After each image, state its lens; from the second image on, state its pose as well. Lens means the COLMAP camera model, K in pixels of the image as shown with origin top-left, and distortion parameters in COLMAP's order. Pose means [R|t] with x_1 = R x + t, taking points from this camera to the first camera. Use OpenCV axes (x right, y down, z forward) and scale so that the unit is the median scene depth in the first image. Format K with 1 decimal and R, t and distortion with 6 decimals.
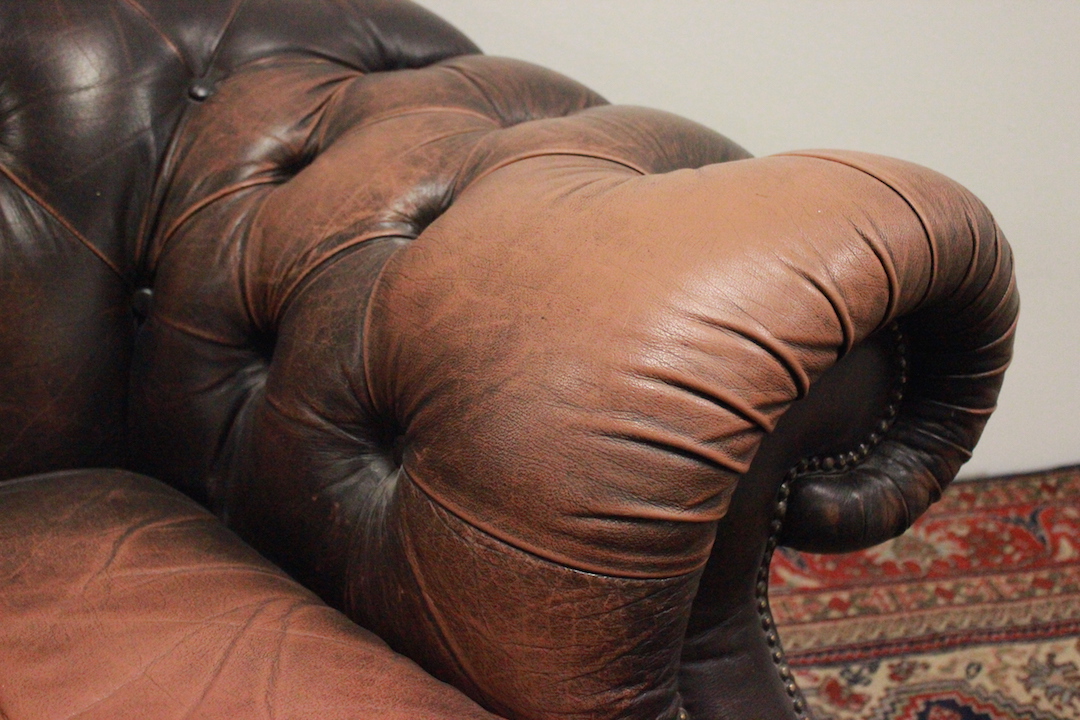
lens RADIAL K [[1396.3, 0, 541.7], [0, 1396.3, 363.4], [0, 0, 1]] dist [-0.071681, 0.101662]
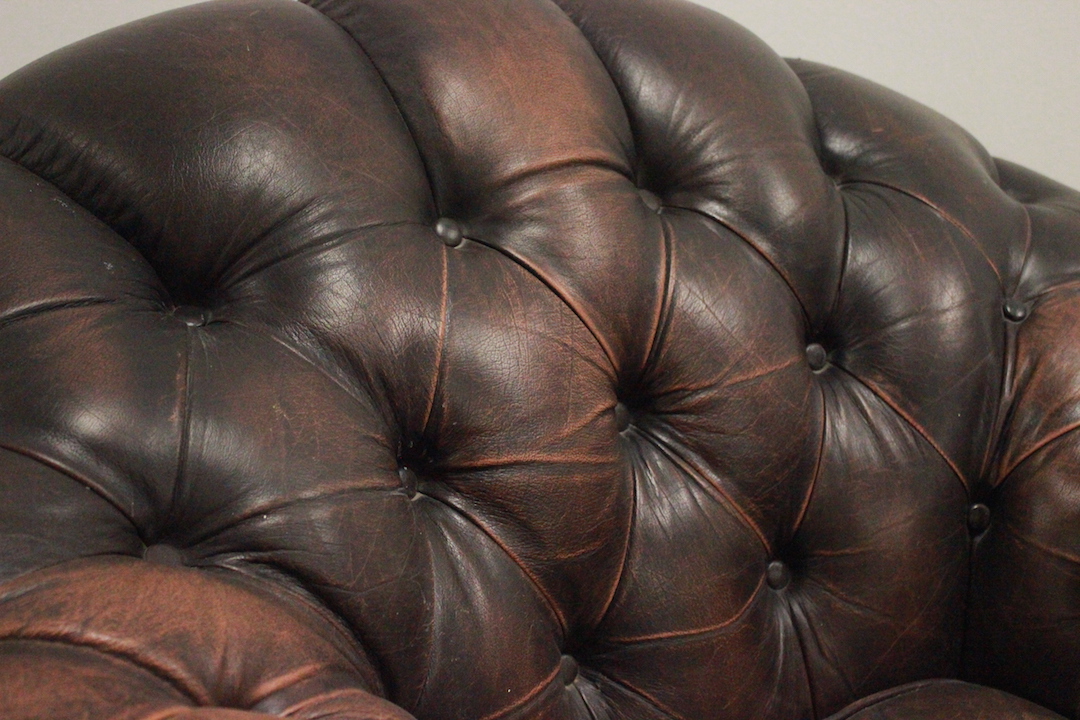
lens RADIAL K [[1396.3, 0, 541.7], [0, 1396.3, 363.4], [0, 0, 1]] dist [-0.071681, 0.101662]
pose [[0.997903, 0.052494, -0.037881, -0.651400], [-0.054286, 0.997374, -0.047937, -0.102555], [0.035265, 0.049893, 0.998132, -0.059501]]
